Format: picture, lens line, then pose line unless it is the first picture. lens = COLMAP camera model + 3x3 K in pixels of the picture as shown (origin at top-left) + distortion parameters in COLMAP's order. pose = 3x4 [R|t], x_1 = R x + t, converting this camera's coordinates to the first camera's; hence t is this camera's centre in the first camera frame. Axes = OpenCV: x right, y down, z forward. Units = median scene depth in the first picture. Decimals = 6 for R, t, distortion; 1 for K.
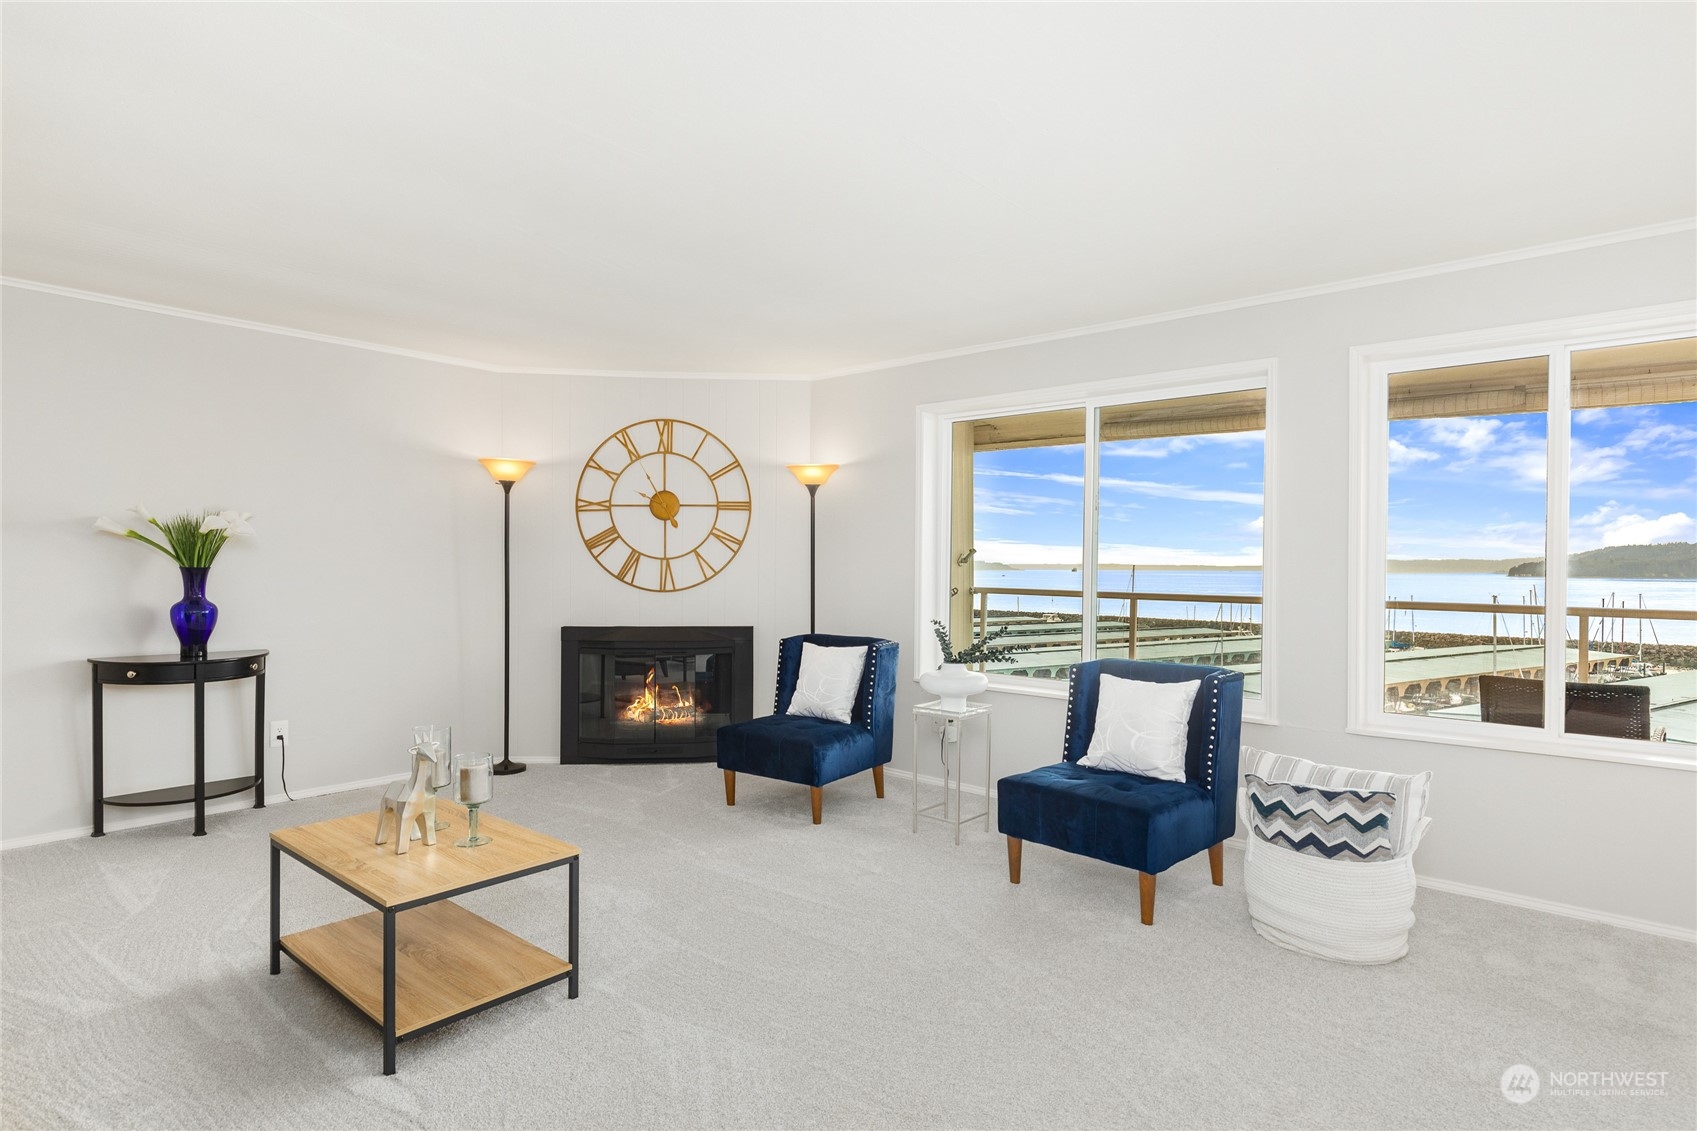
lens RADIAL K [[893.3, 0, 863.3], [0, 893.3, 575.8], [0, 0, 1]] dist [0.007205, -0.001142]
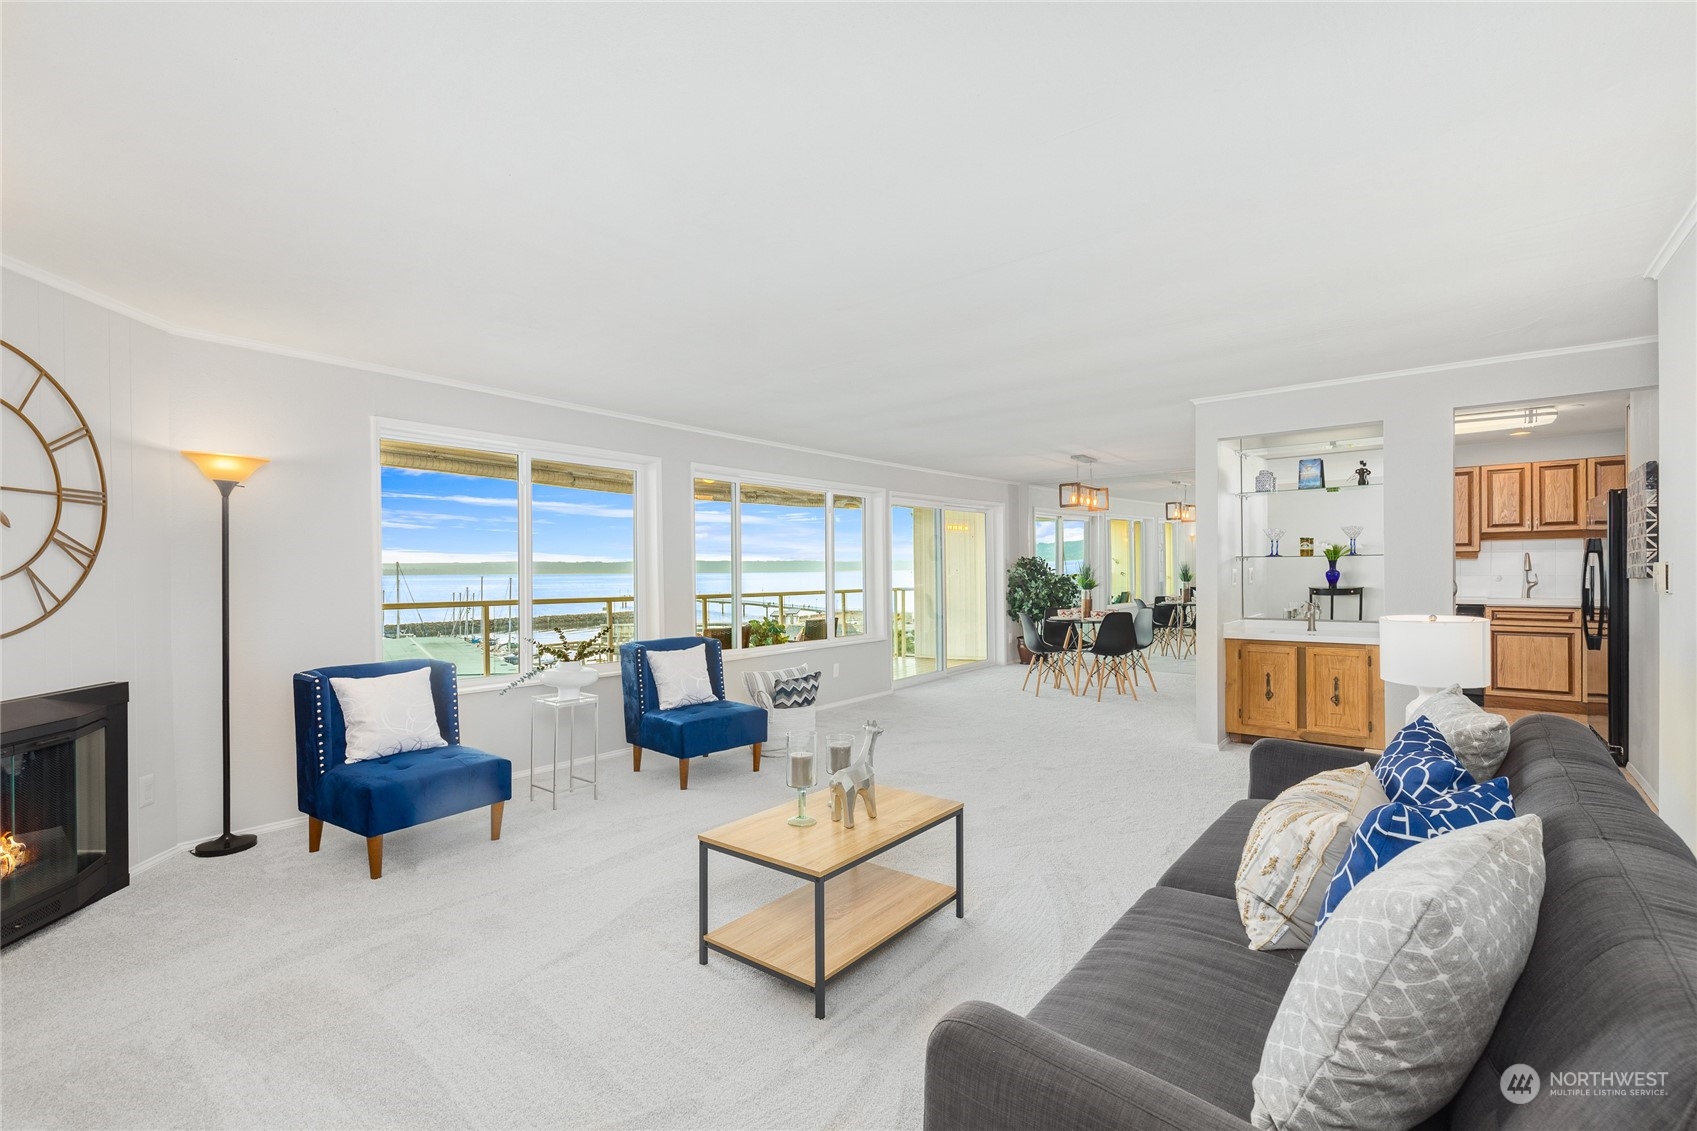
lens RADIAL K [[774.7, 0, 841.7], [0, 774.7, 567.3], [0, 0, 1]] dist [0.009312, -0.000348]
pose [[-0.028963, -0.001950, 0.999579, -0.793797], [0.014778, 0.999888, 0.002378, -0.023141], [-0.999471, 0.014841, -0.028931, 0.524663]]
